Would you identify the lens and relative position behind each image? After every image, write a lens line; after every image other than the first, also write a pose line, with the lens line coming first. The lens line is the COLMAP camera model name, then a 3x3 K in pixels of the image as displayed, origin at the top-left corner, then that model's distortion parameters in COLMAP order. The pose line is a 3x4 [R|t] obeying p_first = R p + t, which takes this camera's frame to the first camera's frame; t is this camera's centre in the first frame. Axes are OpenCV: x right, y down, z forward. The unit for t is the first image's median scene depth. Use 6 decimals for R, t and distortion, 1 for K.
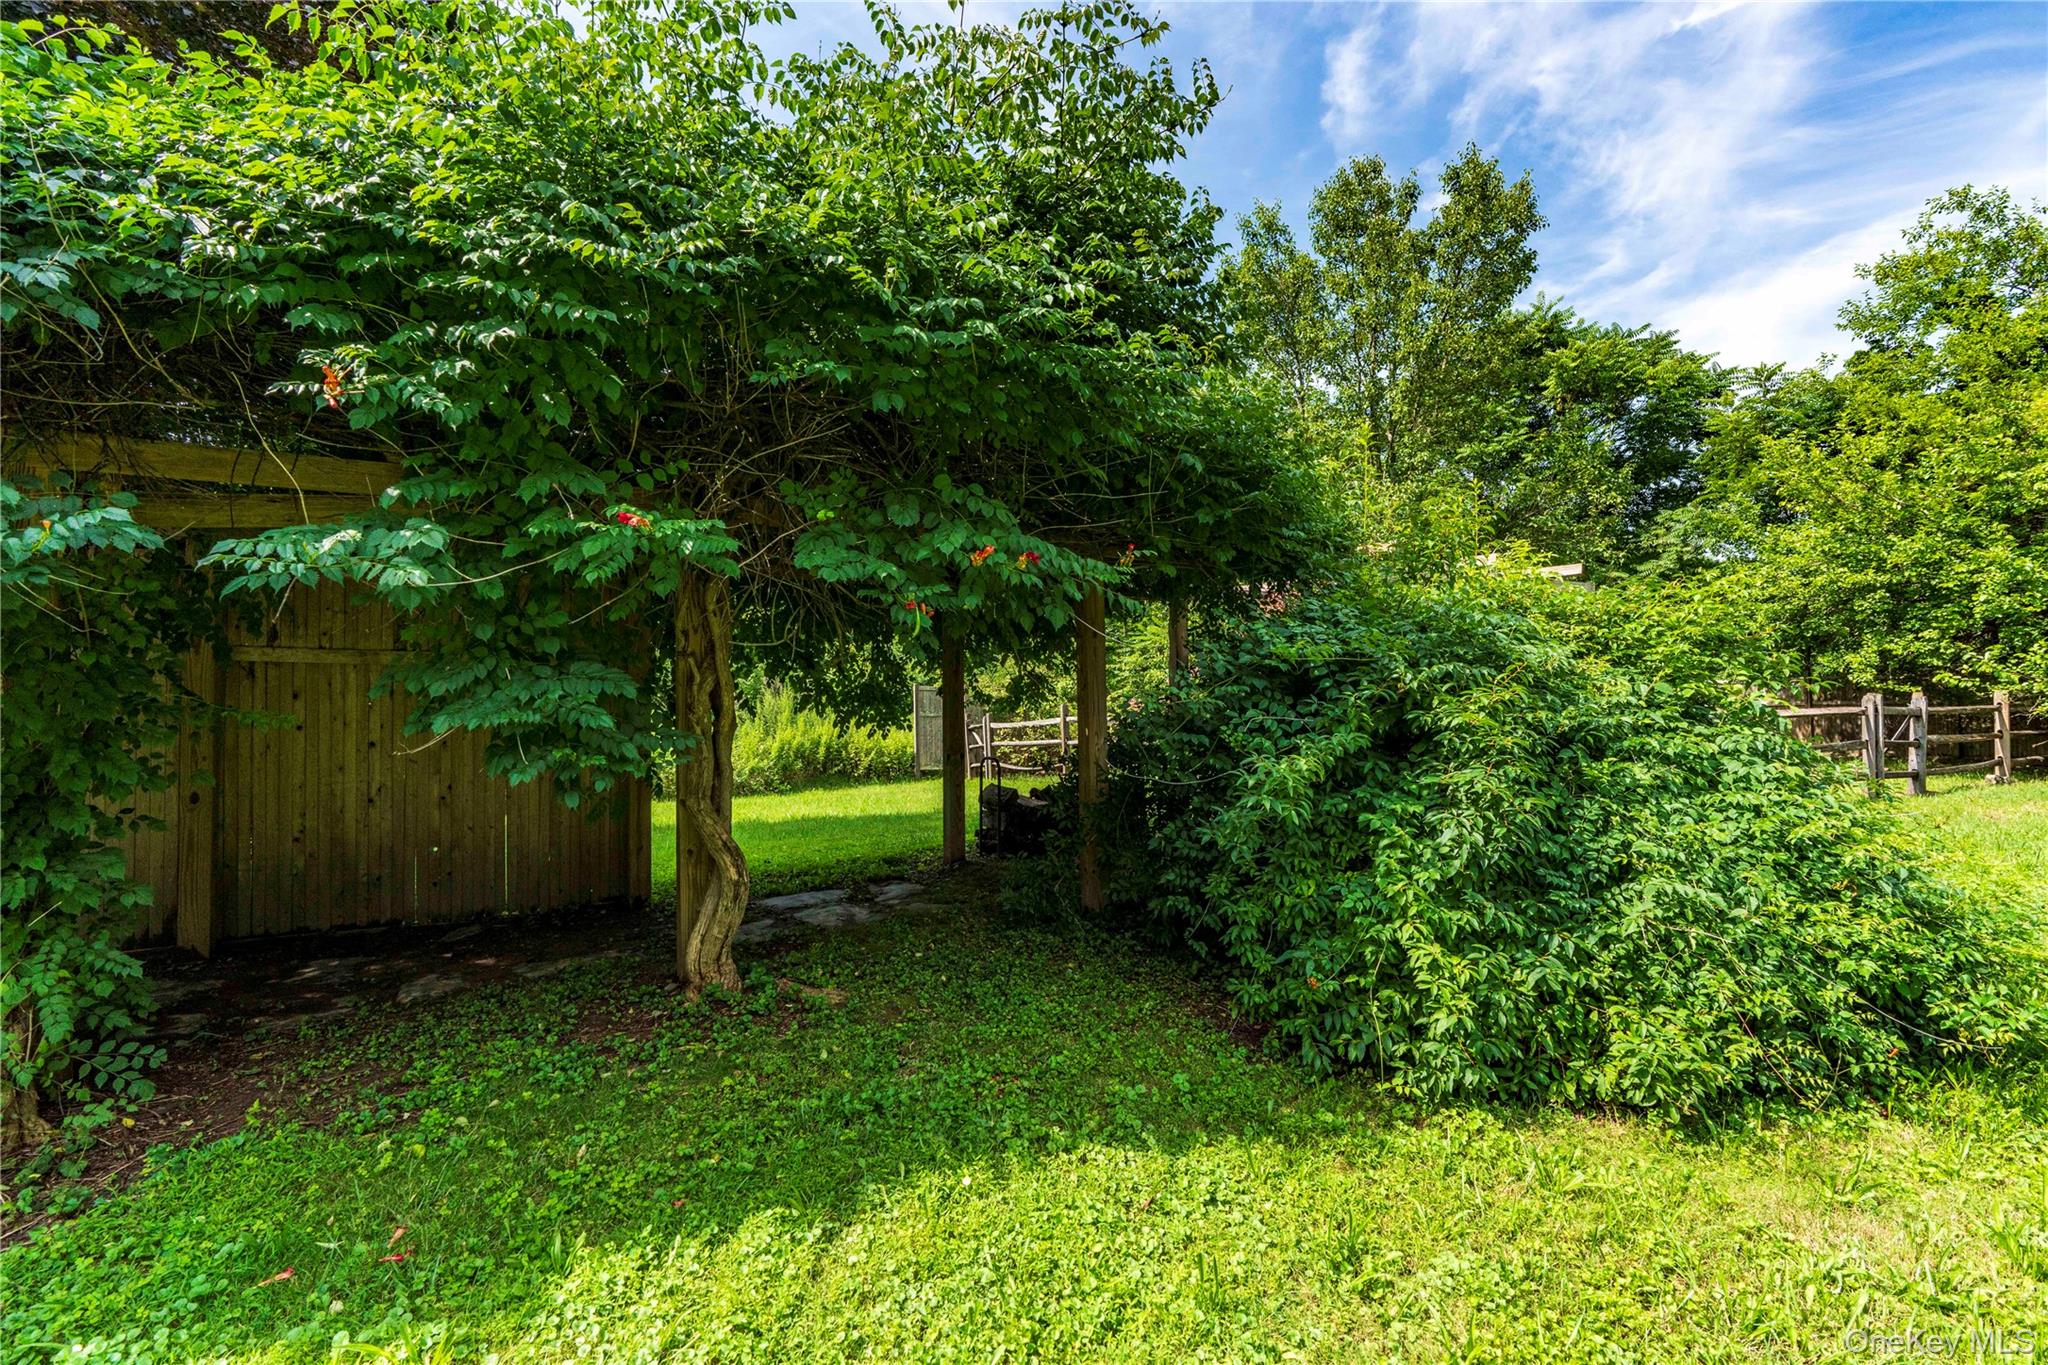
lens RADIAL K [[940.3, 0, 1024.0], [0, 940.3, 682.5], [0, 0, 1]] dist [-0.001466, -0.000115]
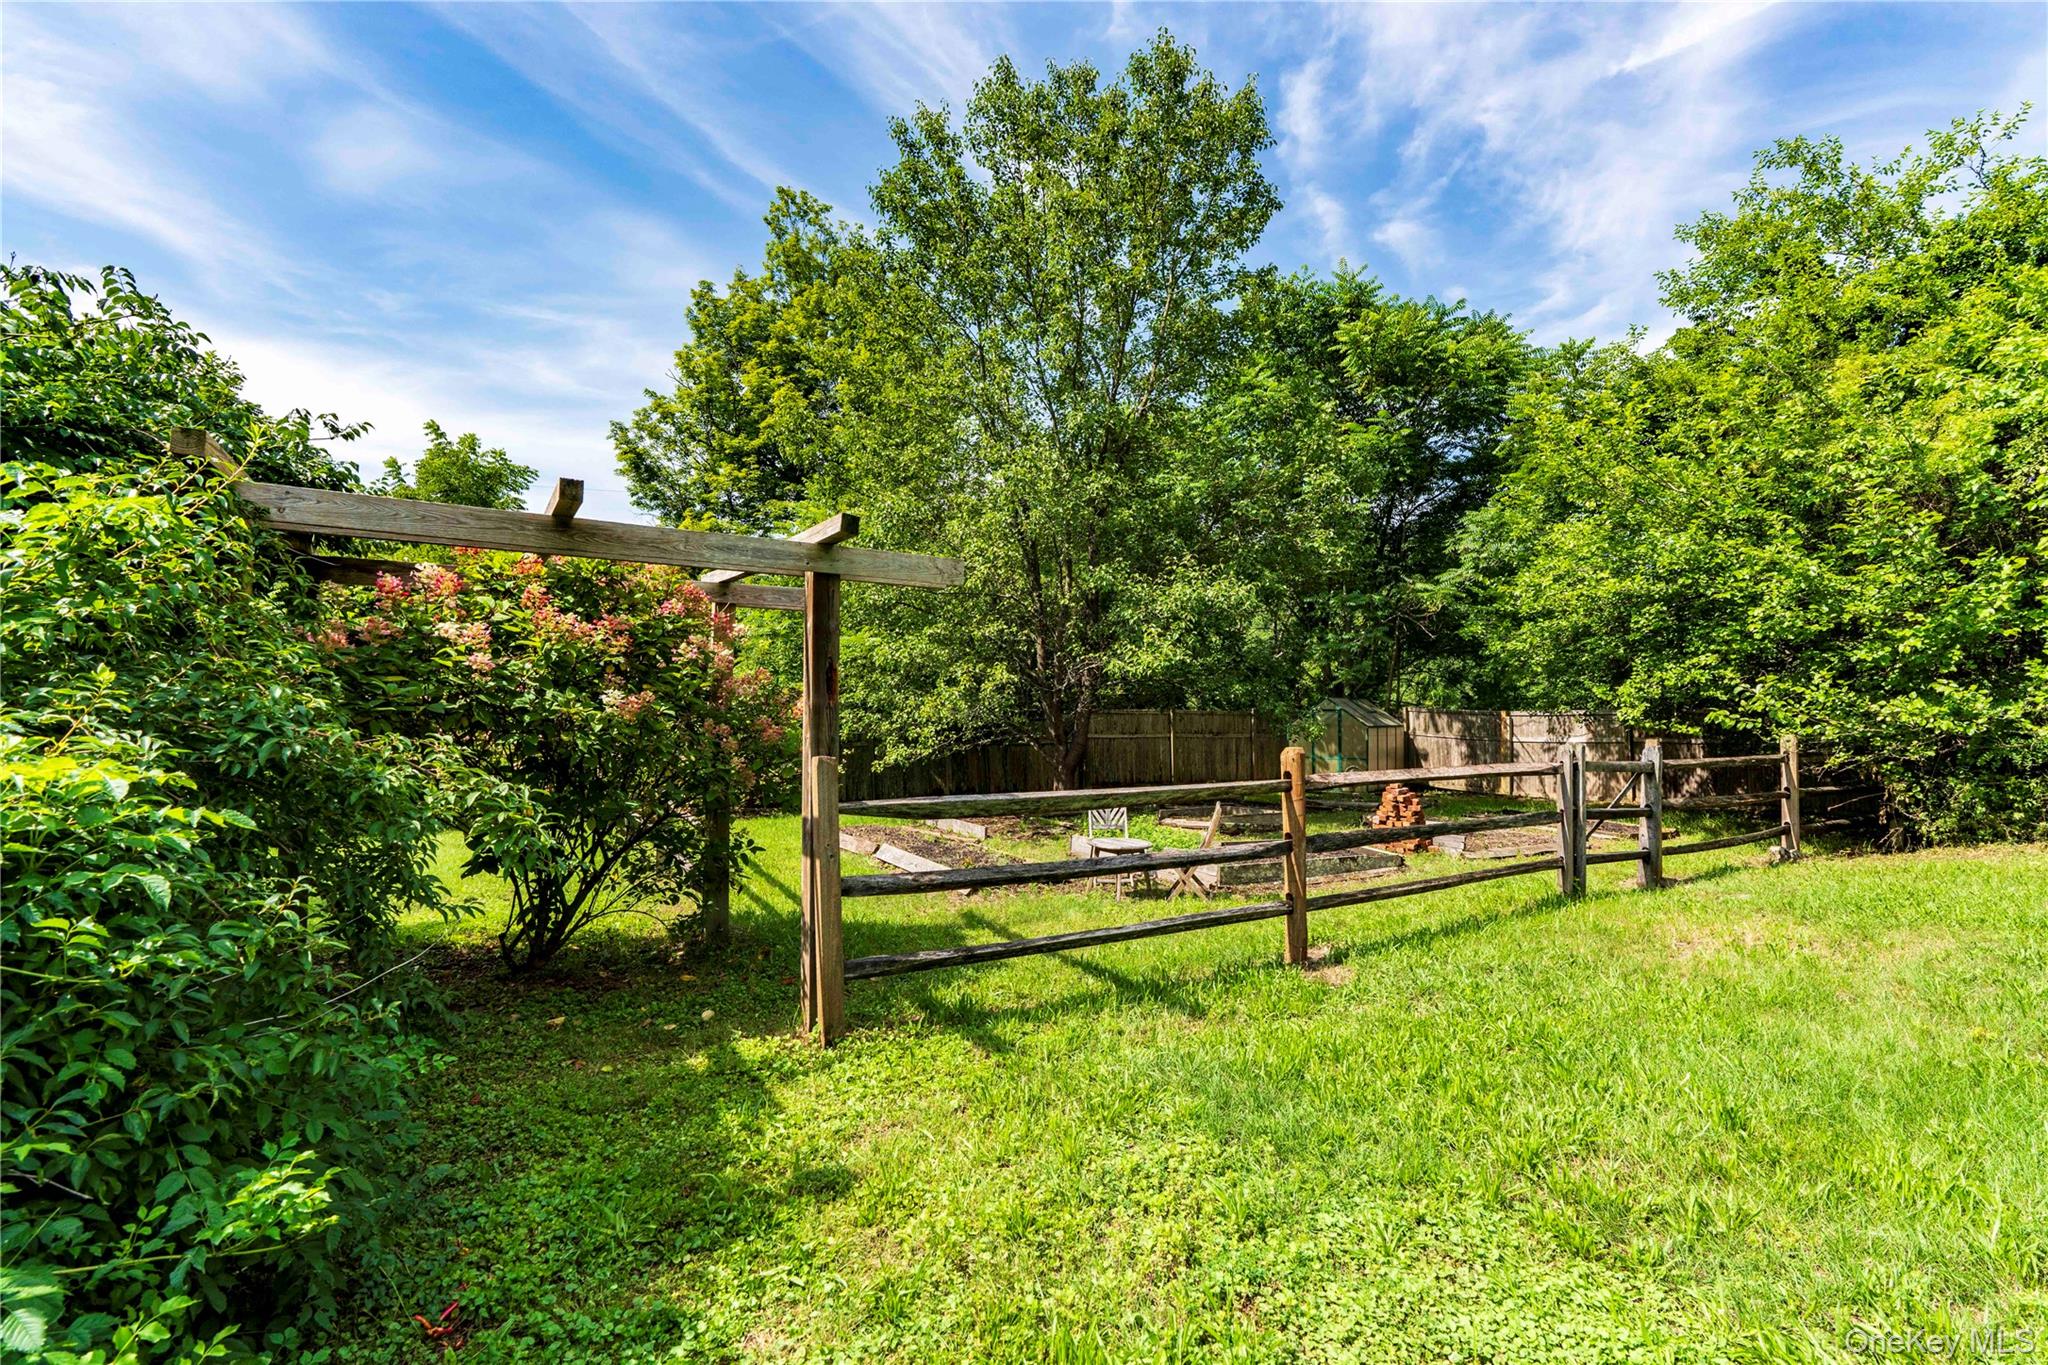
lens RADIAL K [[936.2, 0, 1024.0], [0, 936.2, 682.5], [0, 0, 1]] dist [-0.004357, -0.000549]
pose [[0.999130, 0.013815, 0.039344, 0.316950], [-0.013202, 0.999788, -0.015785, -0.011332], [-0.039554, 0.015252, 0.999101, 0.217264]]
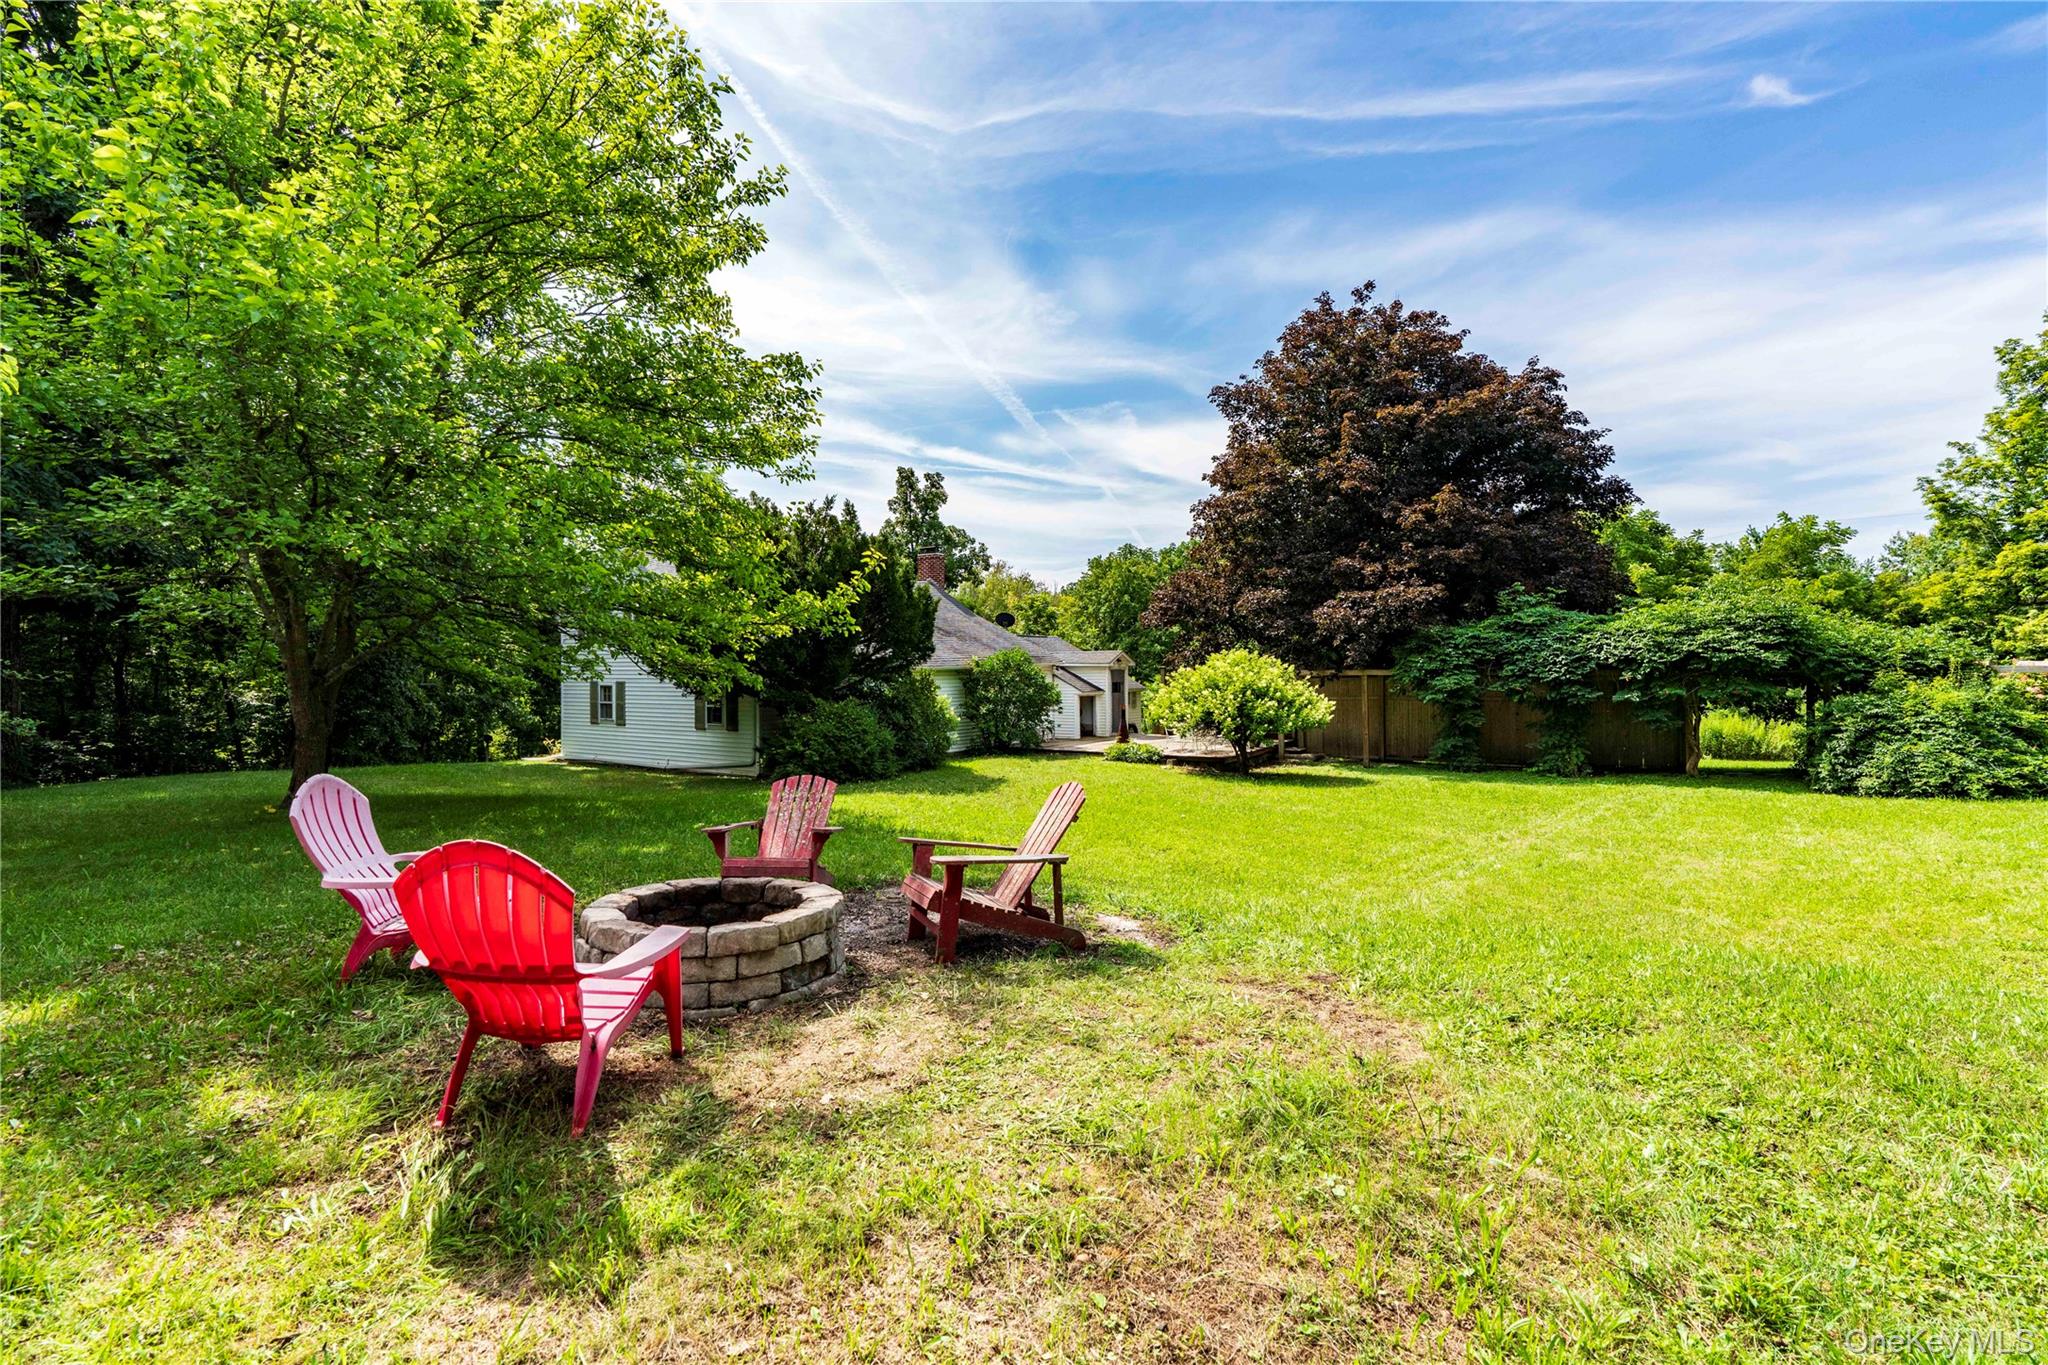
lens RADIAL K [[980.8, 0, 1024.0], [0, 980.8, 682.5], [0, 0, 1]] dist [-0.000587, 0.000179]
pose [[0.497419, 0.004354, -0.867500, 0.626729], [0.011134, 0.999873, 0.011402, -0.064653], [0.867439, -0.015330, 0.497307, -1.208026]]
